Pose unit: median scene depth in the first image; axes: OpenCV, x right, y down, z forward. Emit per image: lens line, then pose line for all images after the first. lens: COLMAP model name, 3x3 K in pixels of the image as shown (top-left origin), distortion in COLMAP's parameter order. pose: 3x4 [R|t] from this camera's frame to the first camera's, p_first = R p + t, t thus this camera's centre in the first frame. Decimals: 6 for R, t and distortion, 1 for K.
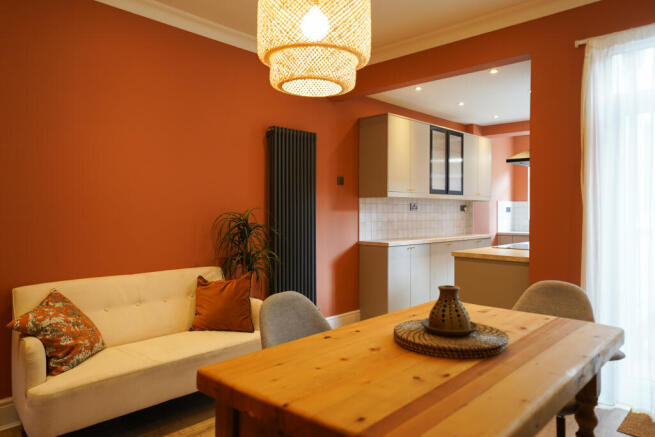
lens RADIAL K [[459.9, 0, 327.0], [0, 459.9, 218.0], [0, 0, 1]] dist [0.001325, 0.000176]
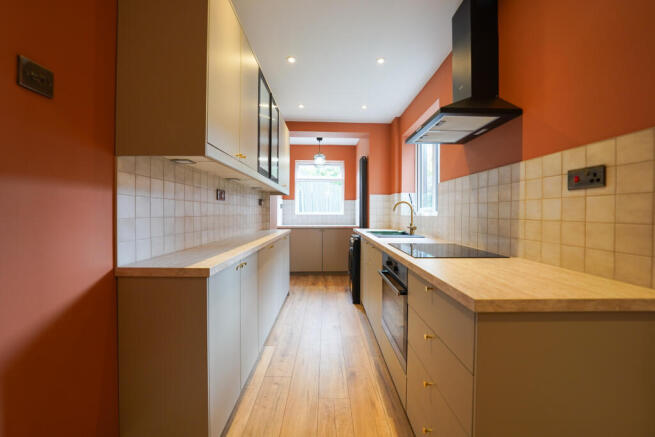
lens RADIAL K [[261.9, 0, 325.9], [0, 261.9, 217.1], [0, 0, 1]] dist [-0.003030, -0.000329]
pose [[0.736203, -0.005185, 0.676740, 0.046085], [-0.001171, 0.999959, 0.008935, 0.004730], [-0.676759, -0.007371, 0.736168, 0.658024]]
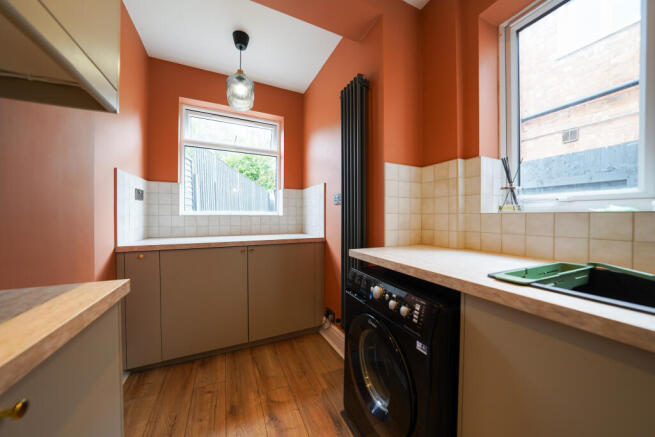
lens RADIAL K [[241.5, 0, 330.7], [0, 241.5, 217.4], [0, 0, 1]] dist [-0.001801, -0.000062]
pose [[0.406841, -0.006613, 0.913475, 0.367602], [0.005966, 0.999972, 0.004581, 0.007830], [-0.913480, 0.003586, 0.406869, 1.071415]]
